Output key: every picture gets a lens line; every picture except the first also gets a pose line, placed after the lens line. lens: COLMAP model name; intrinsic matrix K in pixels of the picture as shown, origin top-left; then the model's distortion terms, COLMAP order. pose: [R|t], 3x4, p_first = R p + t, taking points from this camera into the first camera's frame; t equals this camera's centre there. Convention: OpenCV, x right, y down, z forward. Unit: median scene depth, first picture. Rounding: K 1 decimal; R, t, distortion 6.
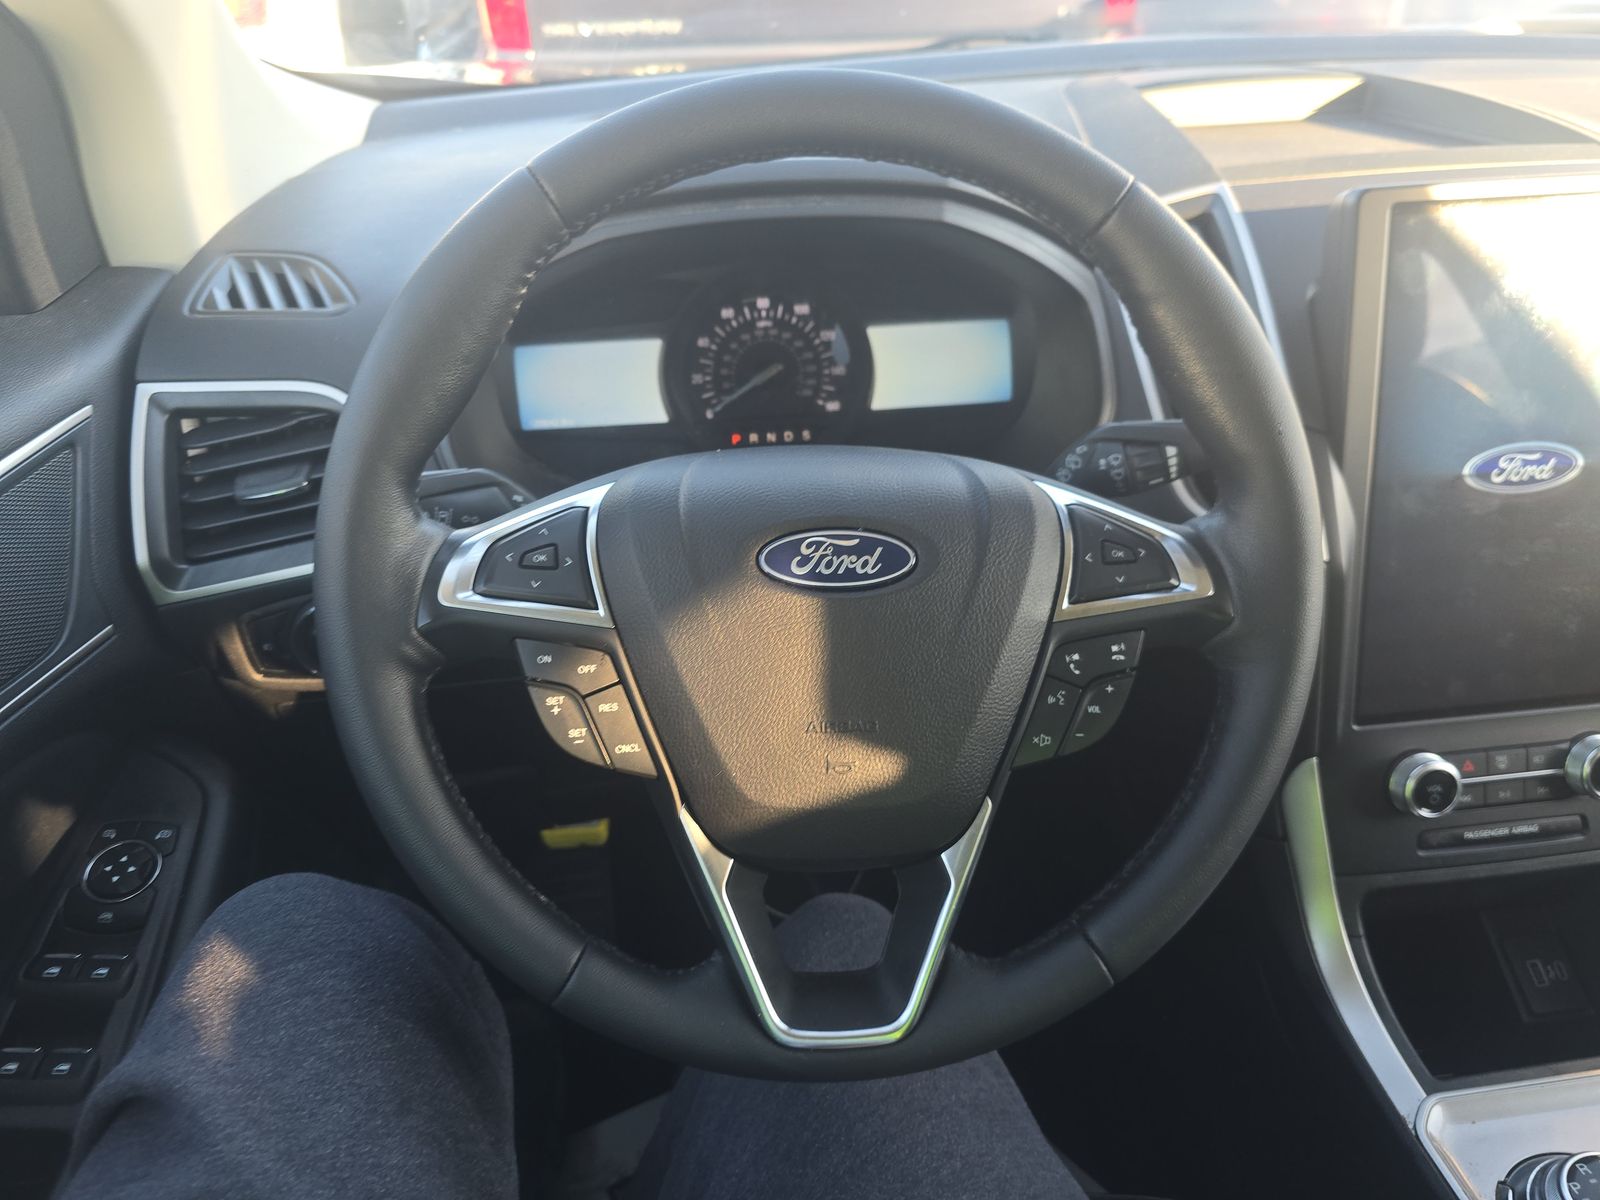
lens RADIAL K [[1067.7, 0, 795.1], [0, 1067.7, 613.7], [0, 0, 1]] dist [0.008393, -0.004451]
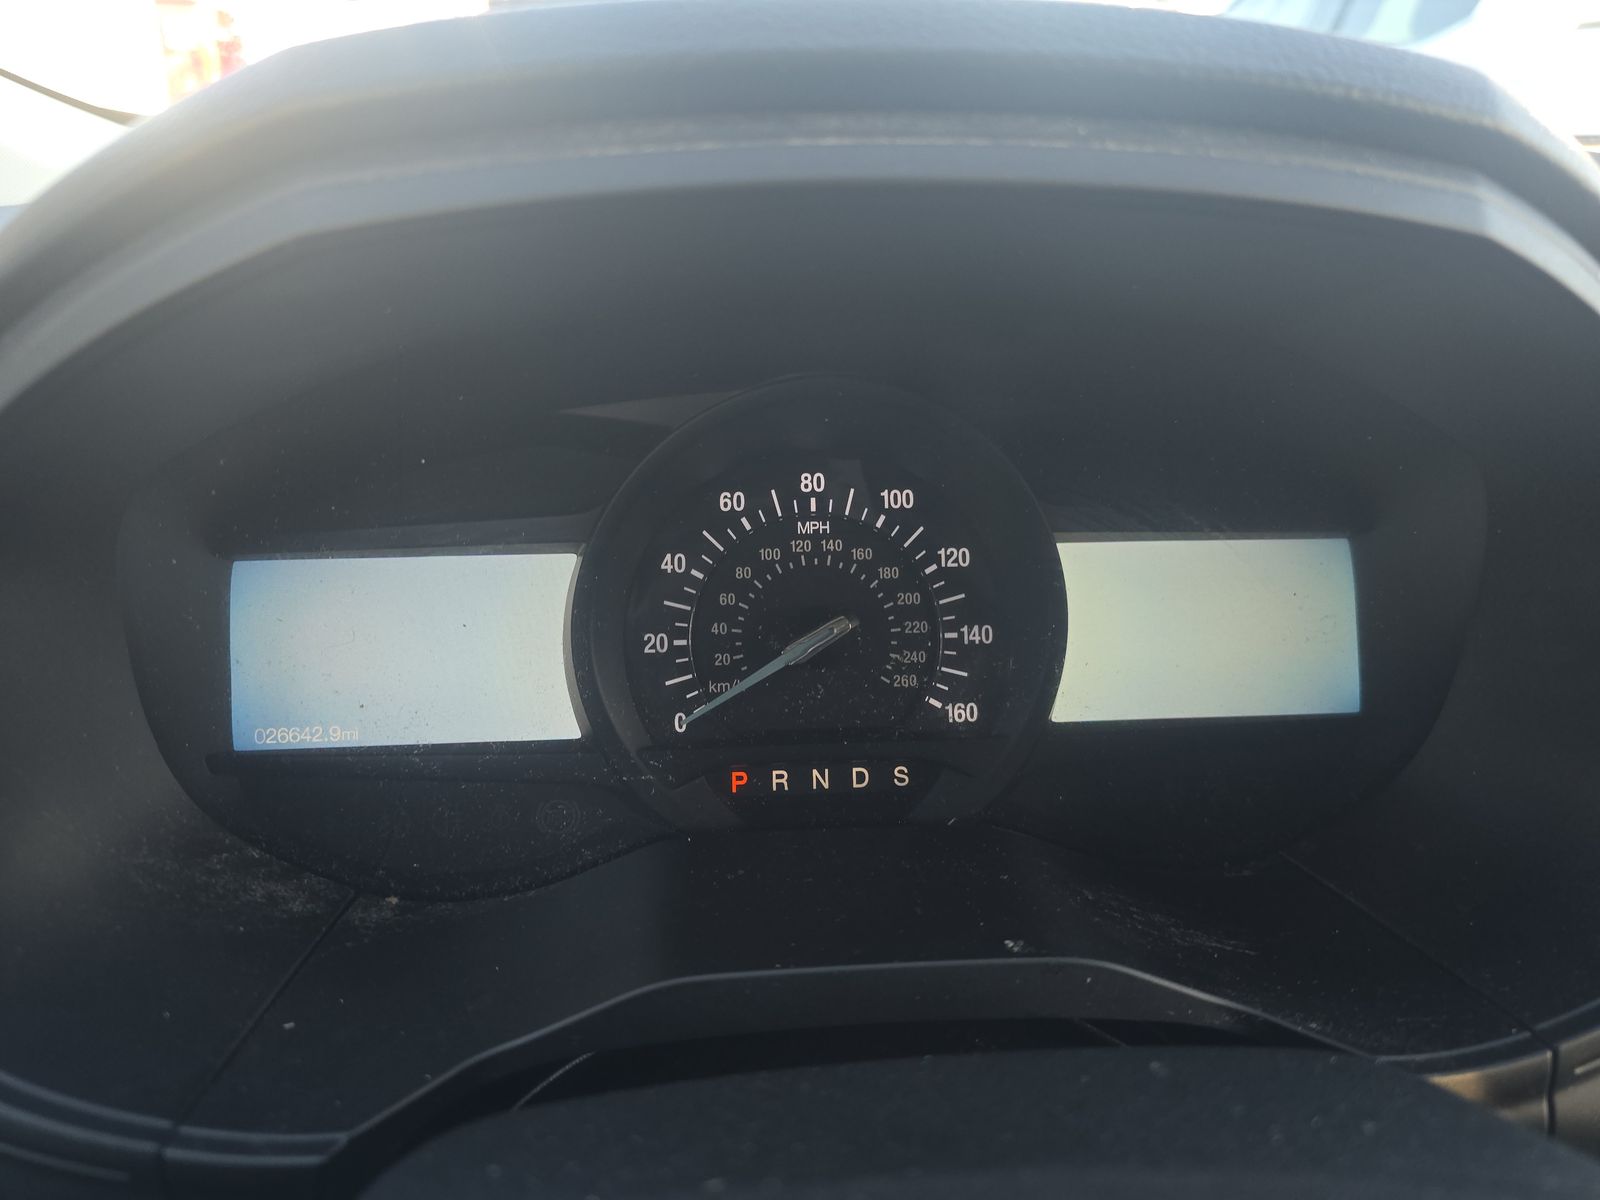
lens RADIAL K [[1067.7, 0, 798.6], [0, 1067.7, 605.8], [0, 0, 1]] dist [0.008393, -0.004451]
pose [[0.999516, 0.030955, -0.002964, -0.032762], [-0.030795, 0.972083, -0.232606, -0.135561], [-0.004319, 0.232585, 0.972567, 0.574072]]
